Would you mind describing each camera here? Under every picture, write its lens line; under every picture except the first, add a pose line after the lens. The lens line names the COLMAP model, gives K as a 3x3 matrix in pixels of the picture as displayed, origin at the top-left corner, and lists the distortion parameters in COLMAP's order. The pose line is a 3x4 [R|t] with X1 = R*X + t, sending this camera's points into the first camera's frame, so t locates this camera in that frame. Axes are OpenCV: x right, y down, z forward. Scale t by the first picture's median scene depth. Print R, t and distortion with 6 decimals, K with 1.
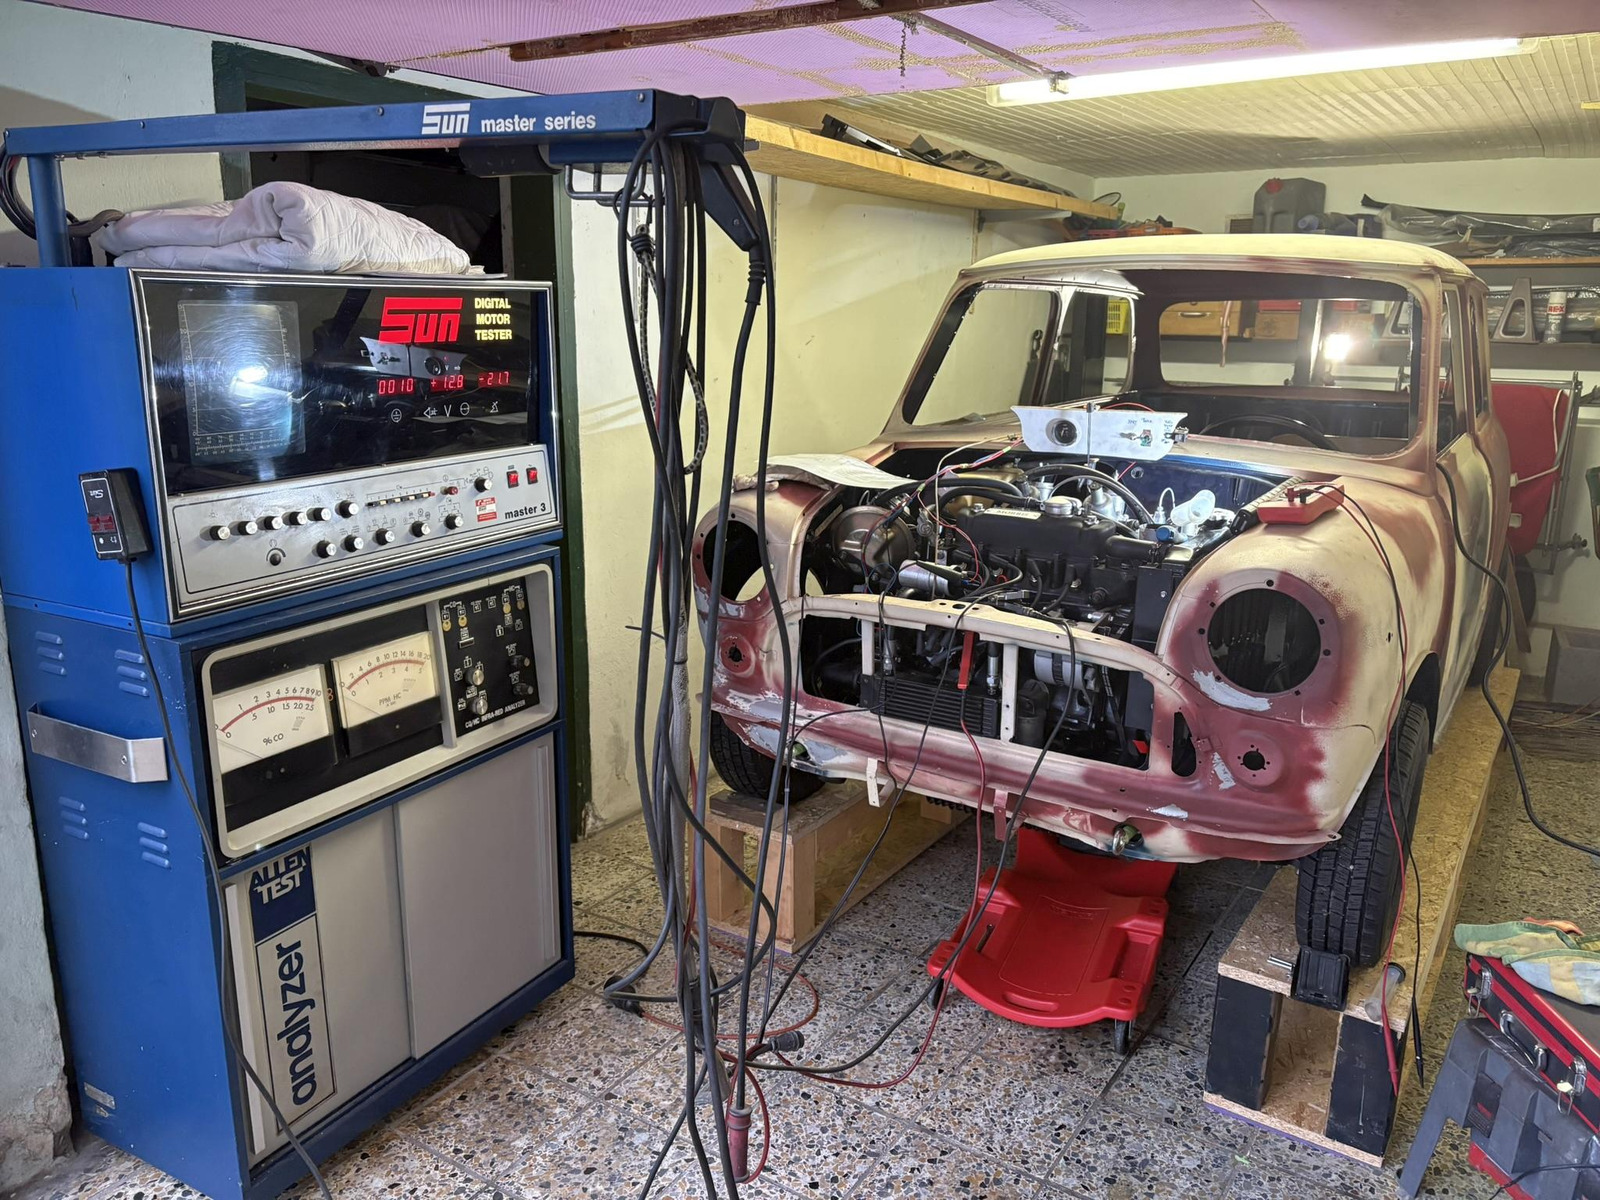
lens RADIAL K [[1205.5, 0, 811.9], [0, 1205.5, 600.7], [0, 0, 1]] dist [-0.010490, -0.006284]
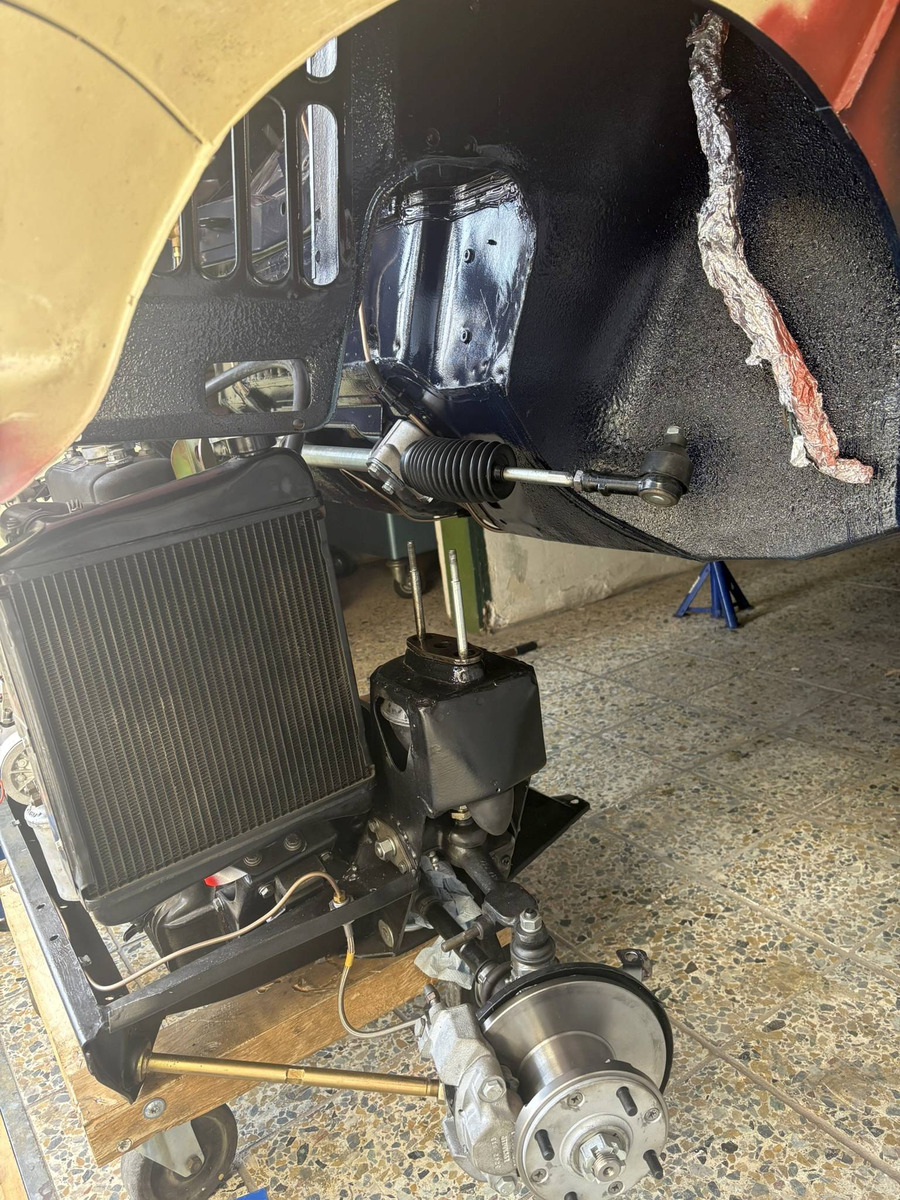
lens RADIAL K [[904.1, 0, 446.4], [0, 904.1, 598.7], [0, 0, 1]] dist [-0.010490, -0.006284]
pose [[0.908975, -0.029534, -0.415803, 0.190154], [0.052985, 0.997582, 0.044970, 0.182778], [0.413470, -0.062908, 0.908342, 0.316450]]
